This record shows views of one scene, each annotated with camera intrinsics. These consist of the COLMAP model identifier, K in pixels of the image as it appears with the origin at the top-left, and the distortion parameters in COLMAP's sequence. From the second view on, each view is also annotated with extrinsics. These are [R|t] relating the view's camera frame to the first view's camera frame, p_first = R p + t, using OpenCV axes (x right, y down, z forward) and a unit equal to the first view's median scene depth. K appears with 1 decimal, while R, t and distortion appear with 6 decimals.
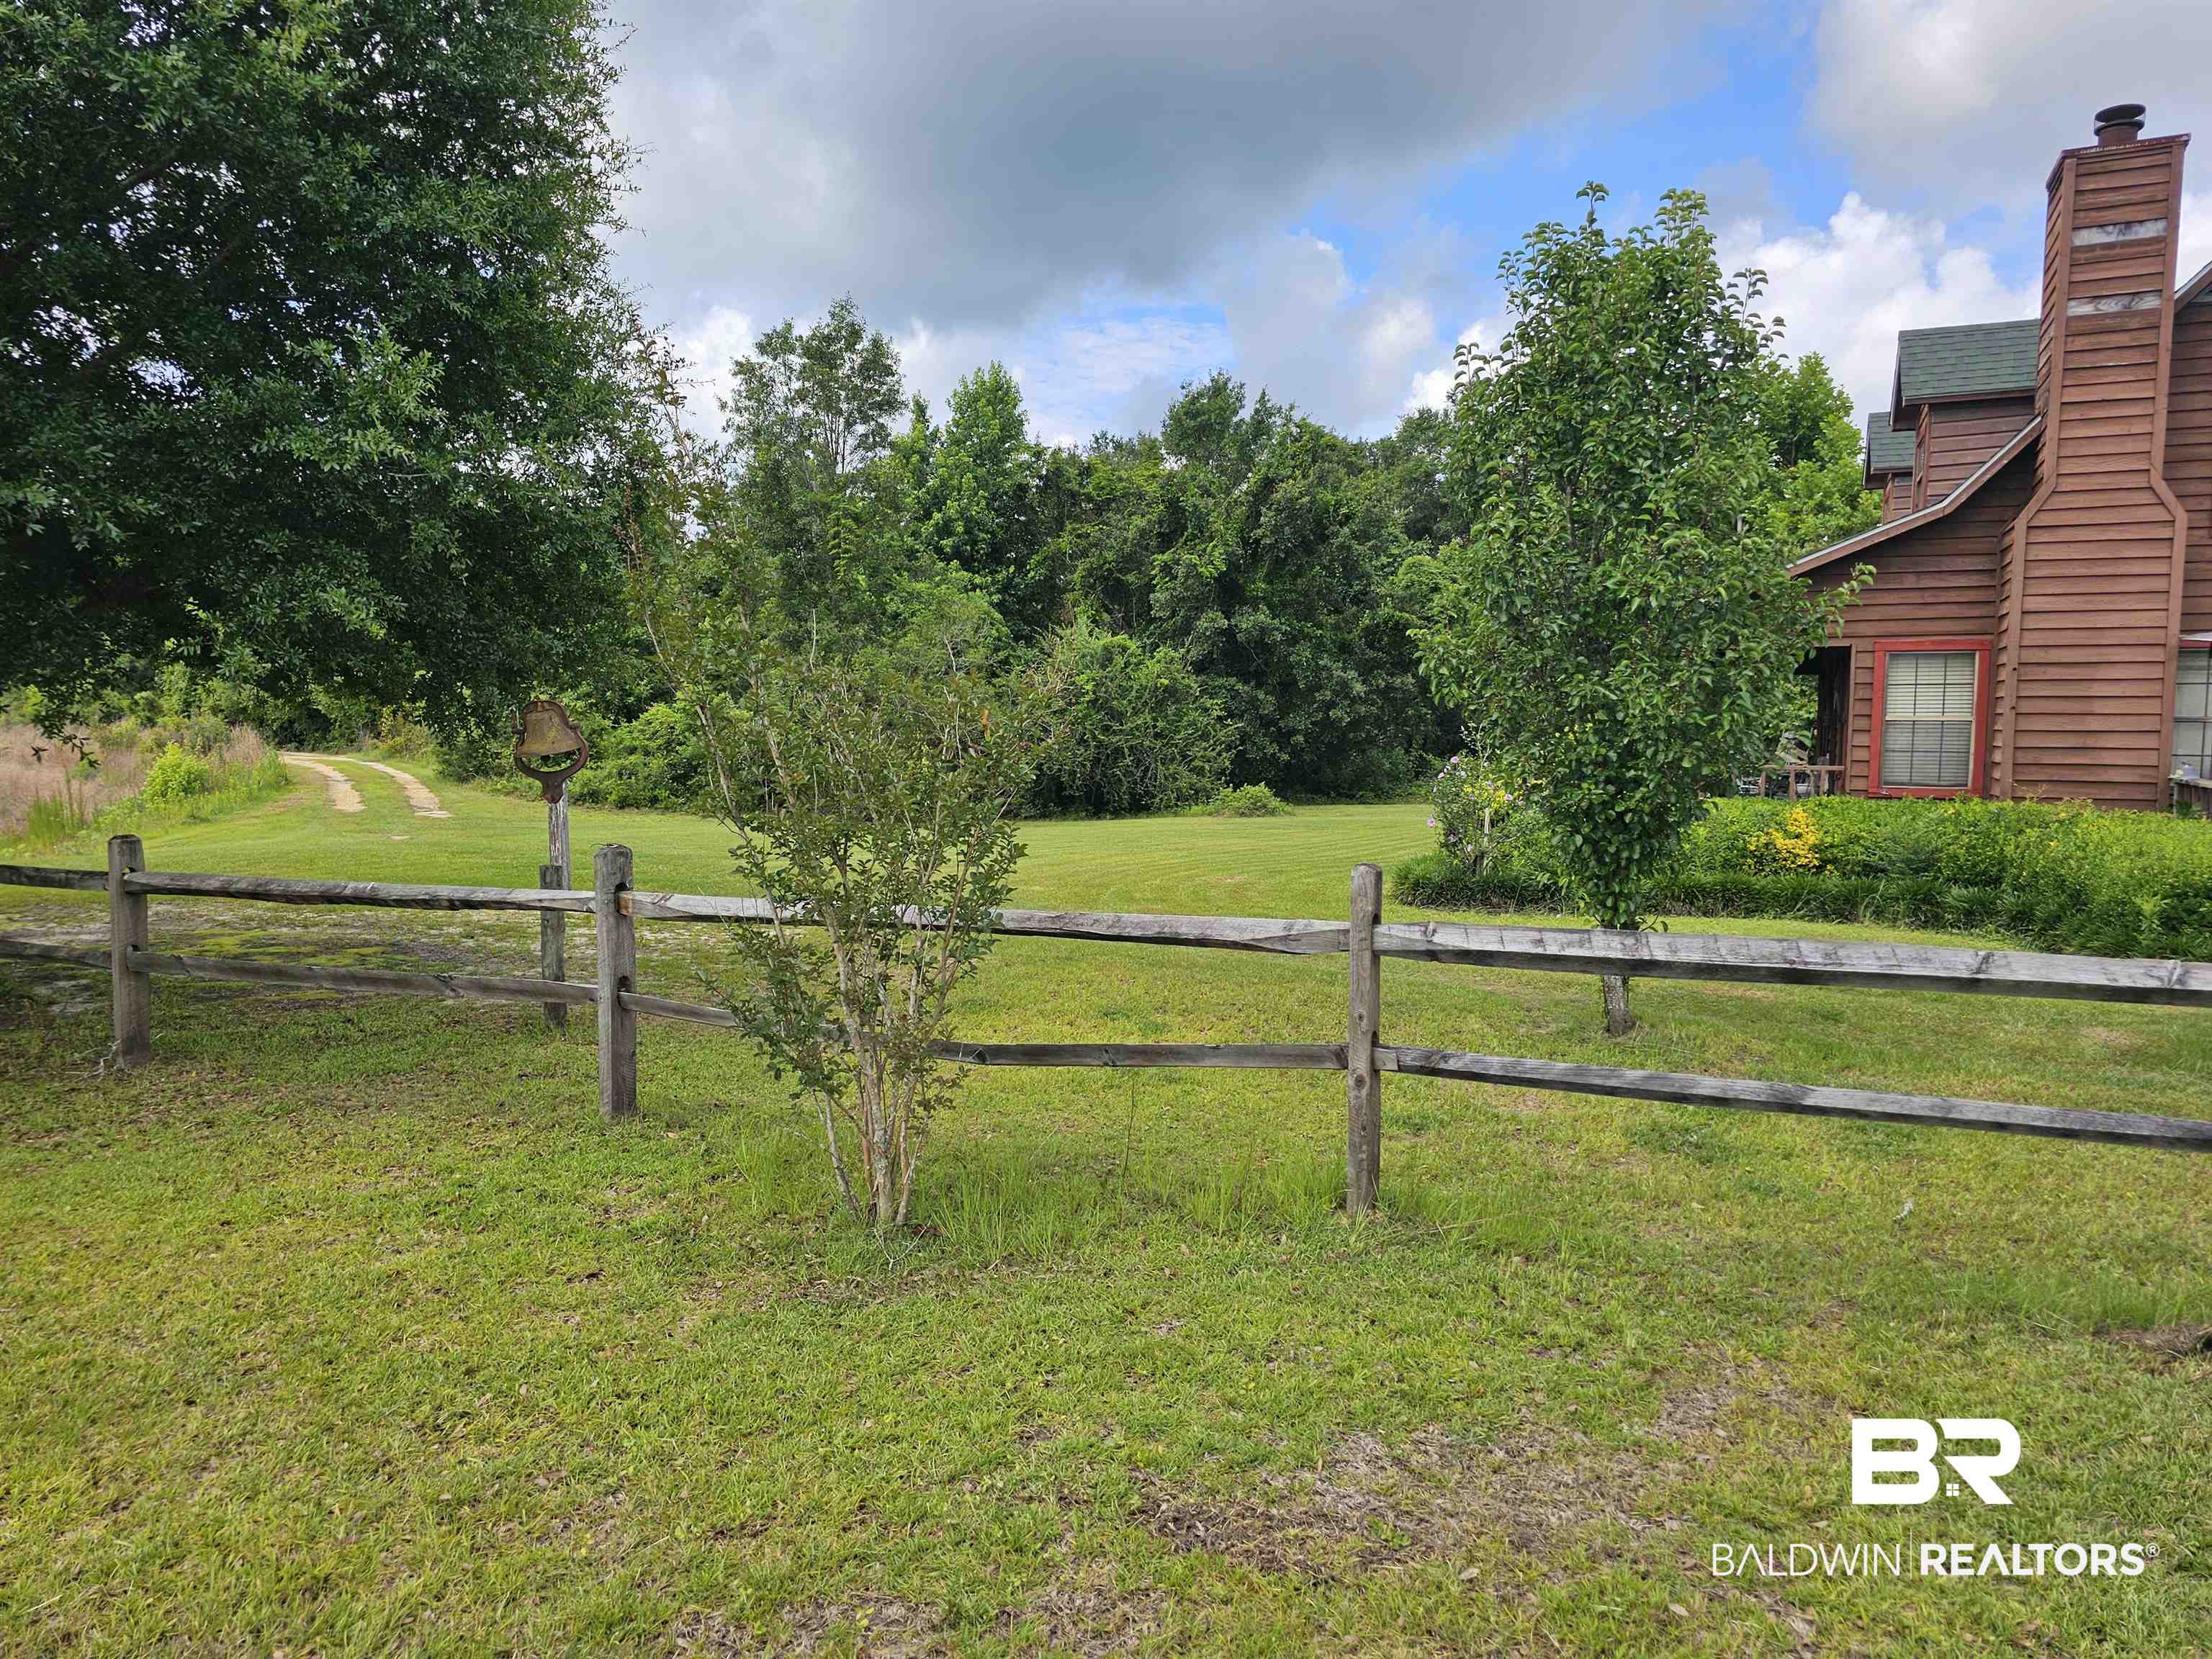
lens RADIAL K [[1472.9, 0, 1106.2], [0, 1472.9, 823.9], [0, 0, 1]] dist [0.078572, -0.067995]
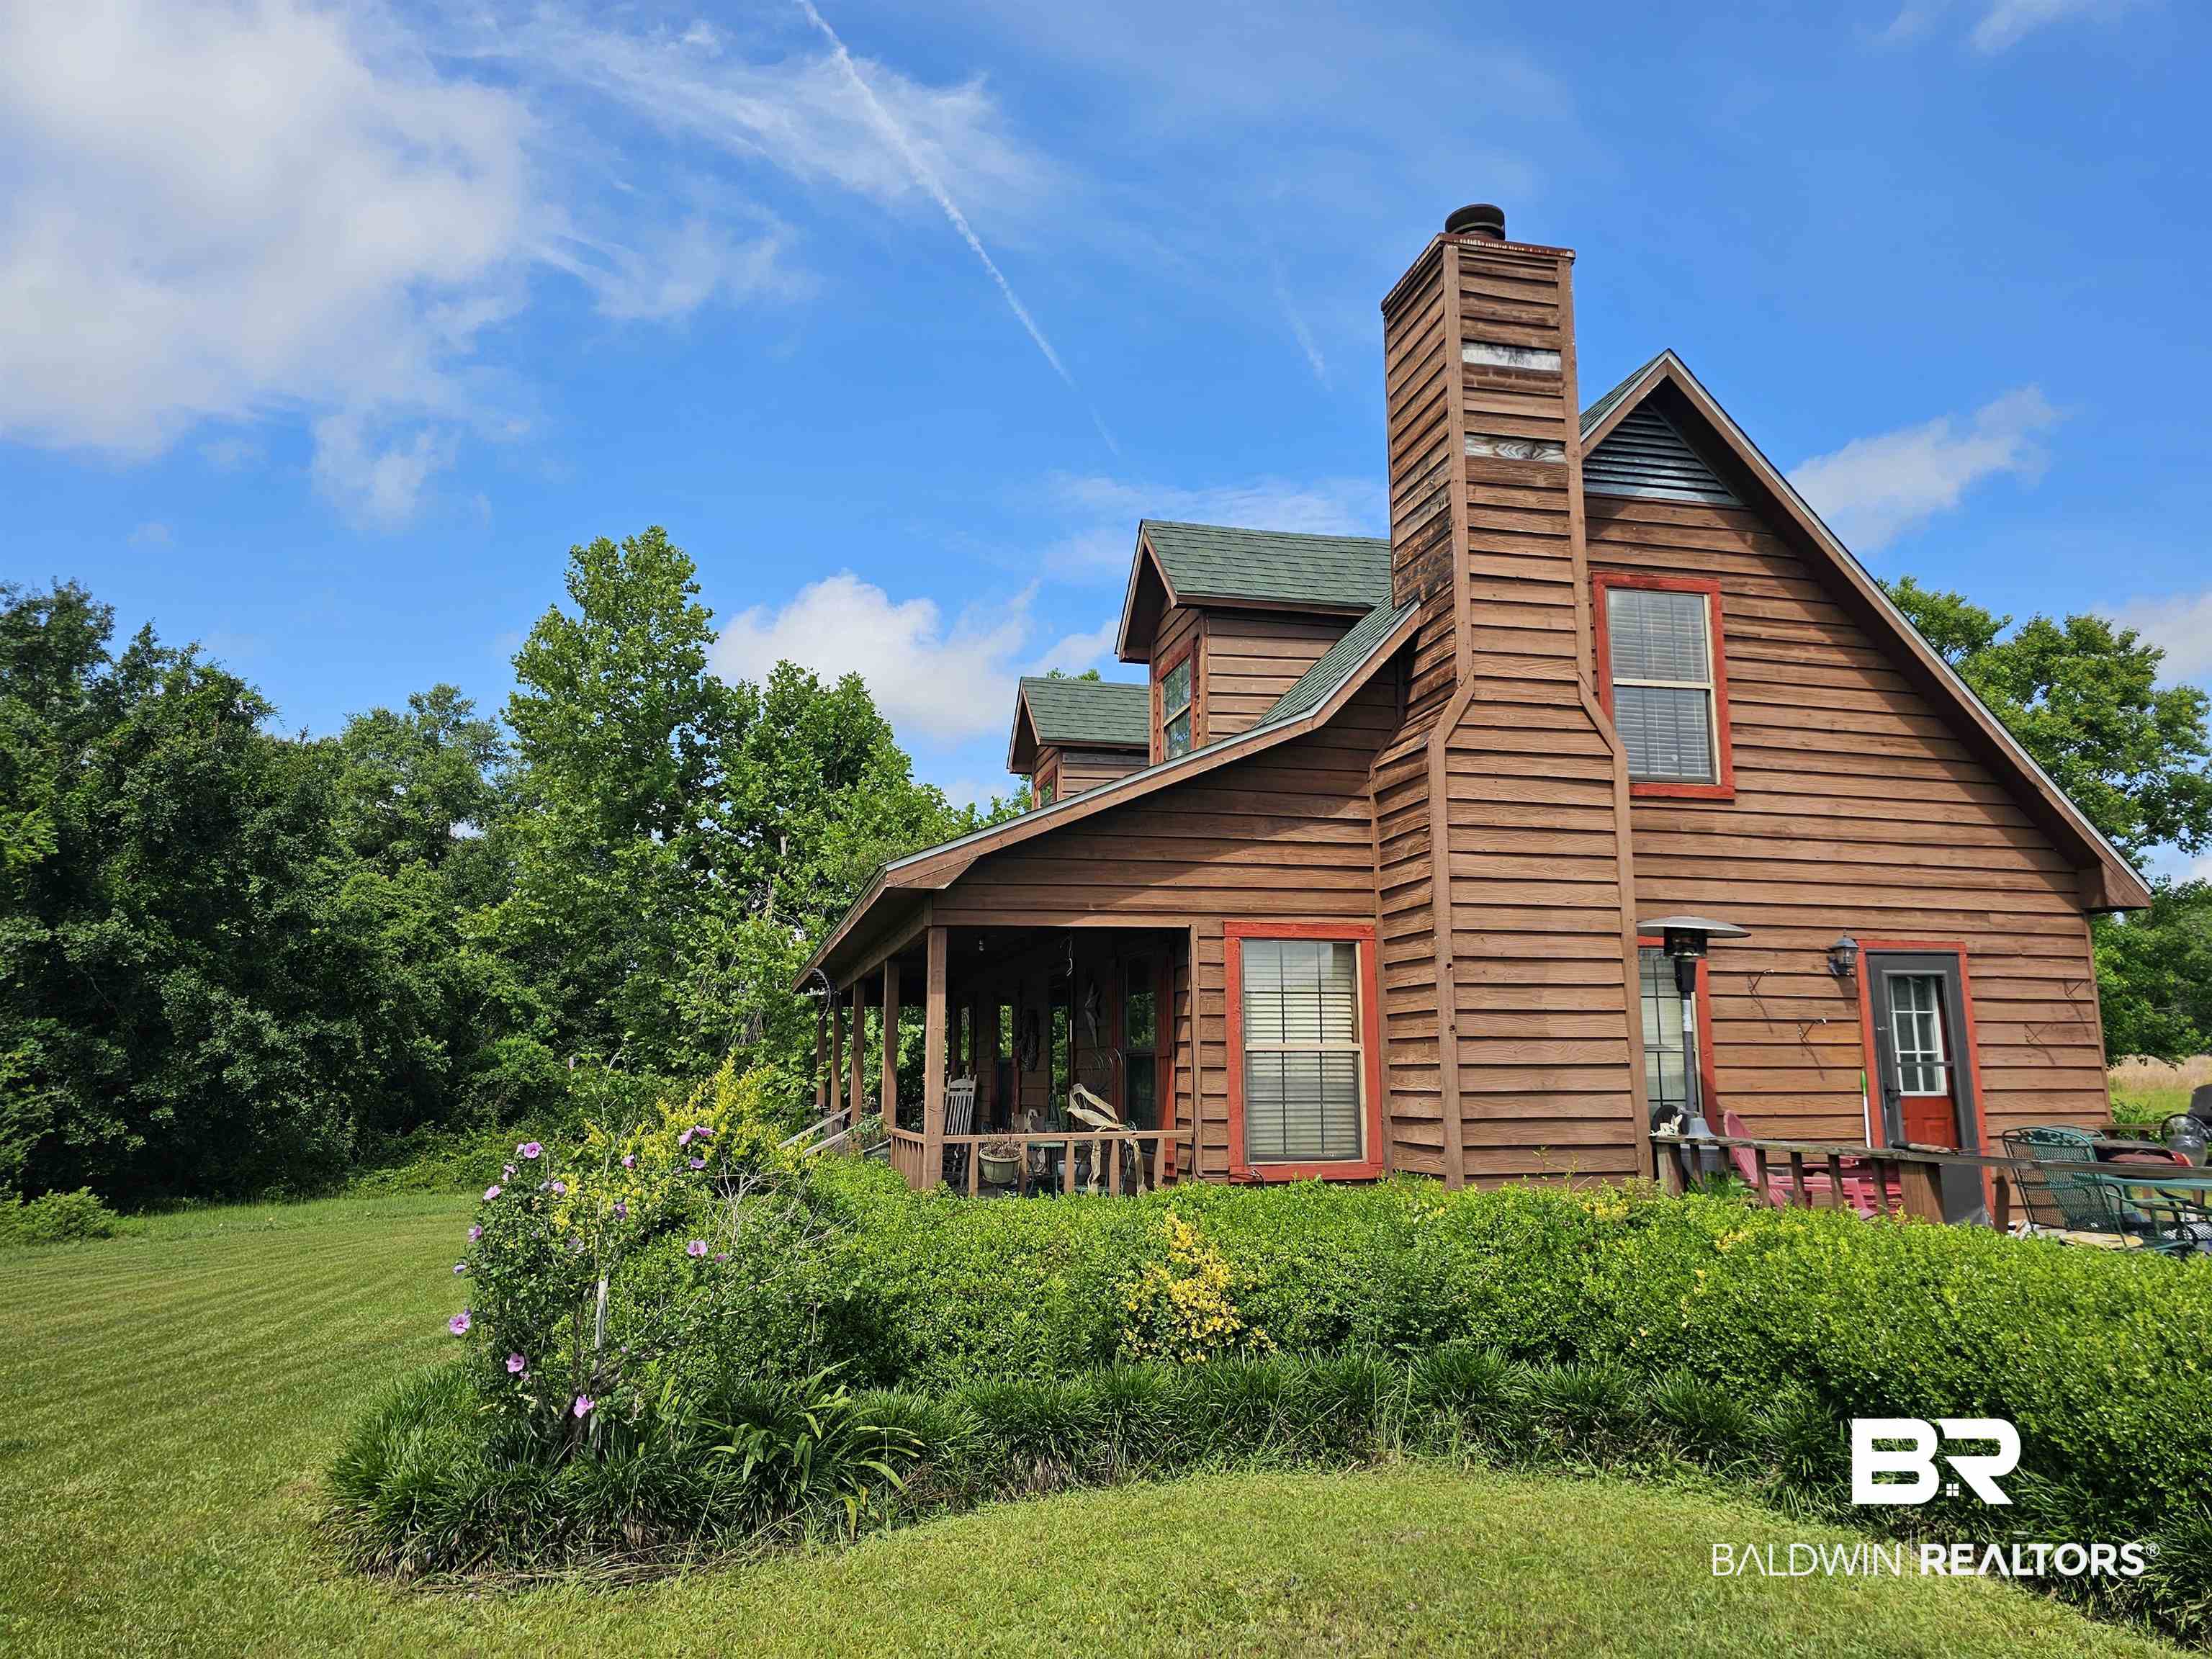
lens RADIAL K [[1472.9, 0, 1106.2], [0, 1472.9, 823.9], [0, 0, 1]] dist [0.078572, -0.067995]
pose [[0.783571, 0.090206, 0.614719, 0.037812], [0.059245, 0.974047, -0.218453, -0.012198], [-0.618471, 0.207593, 0.757891, 0.216955]]
